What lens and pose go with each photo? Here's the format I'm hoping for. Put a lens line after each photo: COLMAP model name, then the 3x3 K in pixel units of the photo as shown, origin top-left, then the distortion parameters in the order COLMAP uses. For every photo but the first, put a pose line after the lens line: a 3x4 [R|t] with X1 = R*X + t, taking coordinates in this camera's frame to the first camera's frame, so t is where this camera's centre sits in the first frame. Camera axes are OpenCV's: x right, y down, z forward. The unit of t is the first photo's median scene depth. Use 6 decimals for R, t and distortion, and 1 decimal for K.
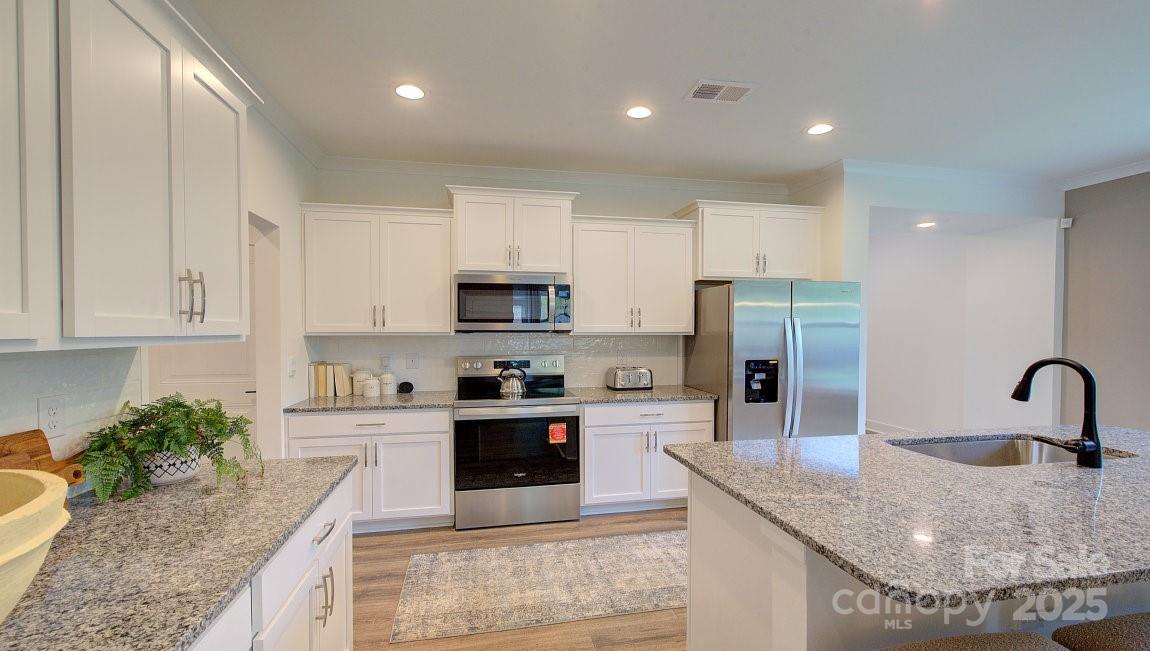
lens RADIAL K [[540.8, 0, 577.4], [0, 540.8, 332.1], [0, 0, 1]] dist [0.003194, 0.000320]
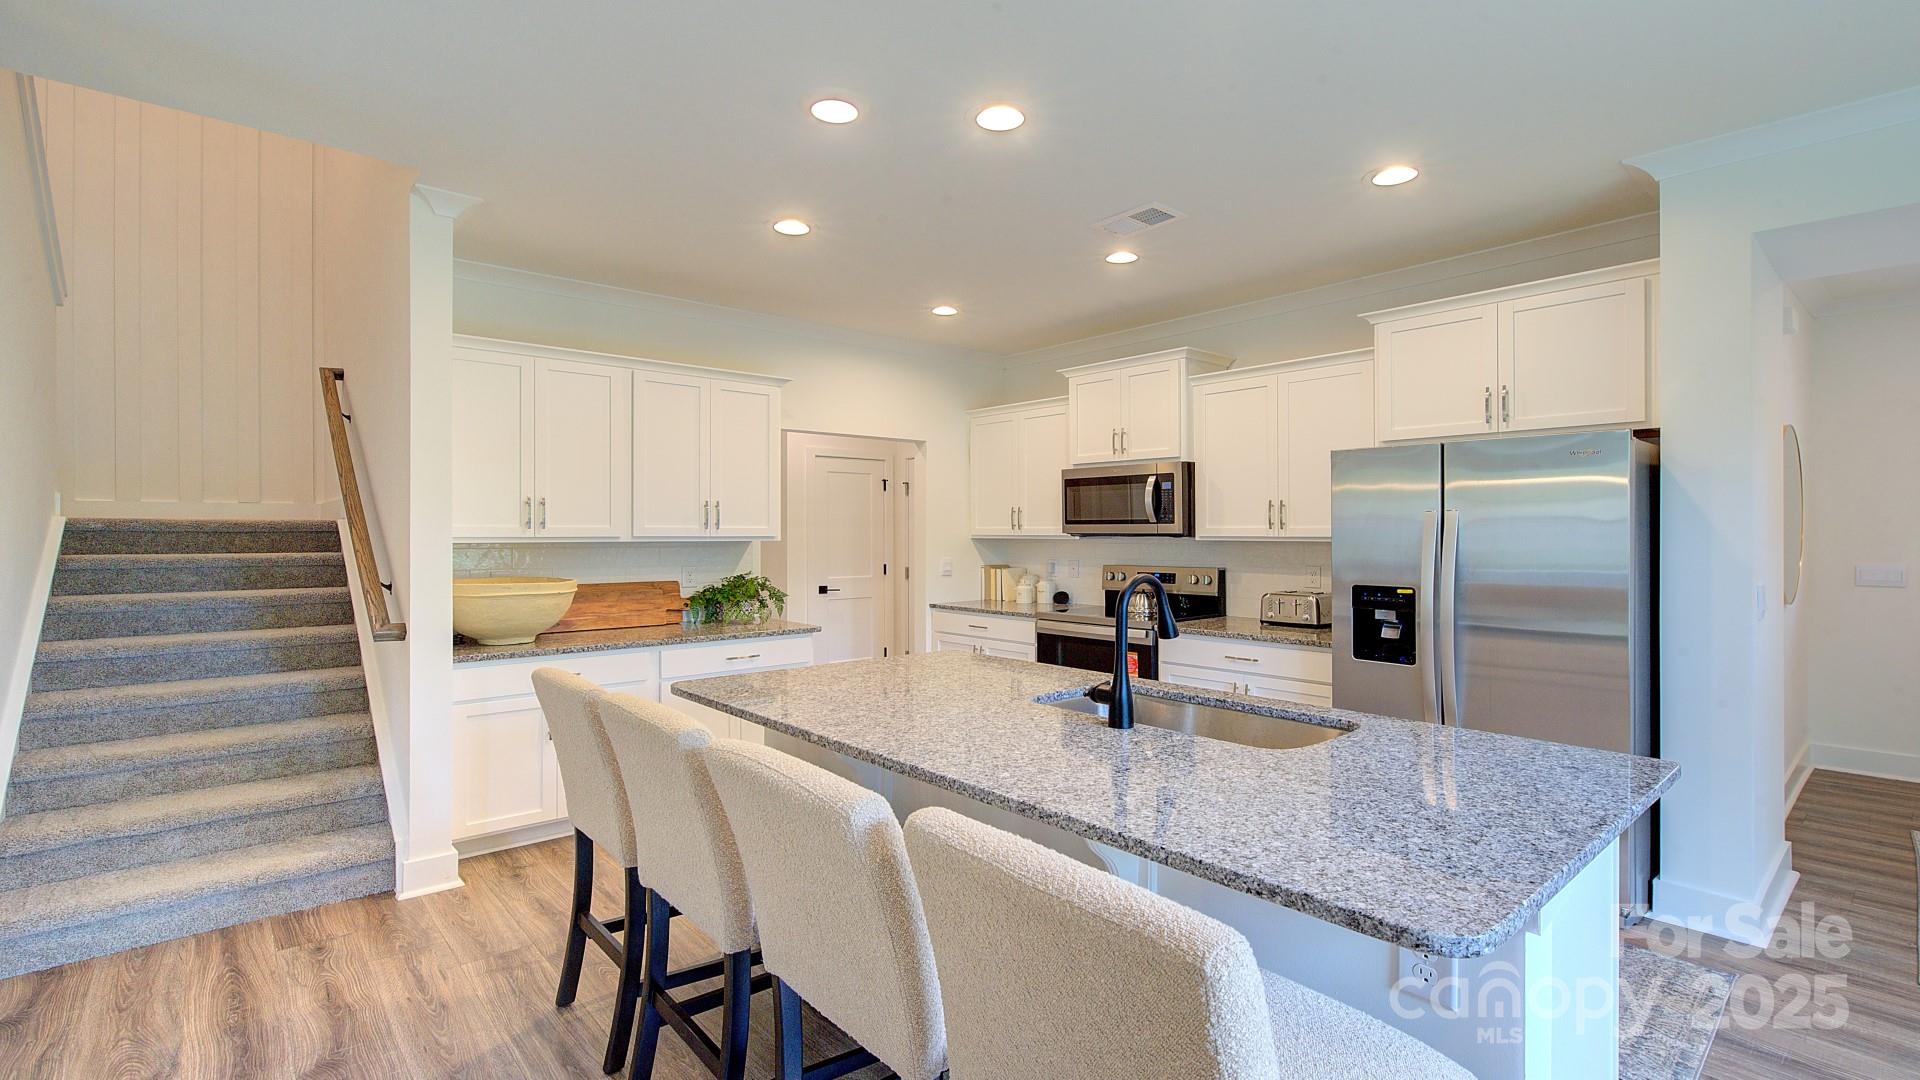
lens RADIAL K [[853.0, 0, 963.6], [0, 853.0, 529.1], [0, 0, 1]] dist [-0.025876, -0.000151]
pose [[0.480578, -0.003384, -0.876945, 0.897222], [-0.004606, 0.999969, -0.006383, -0.000507], [0.876940, 0.007106, 0.480548, 0.190327]]
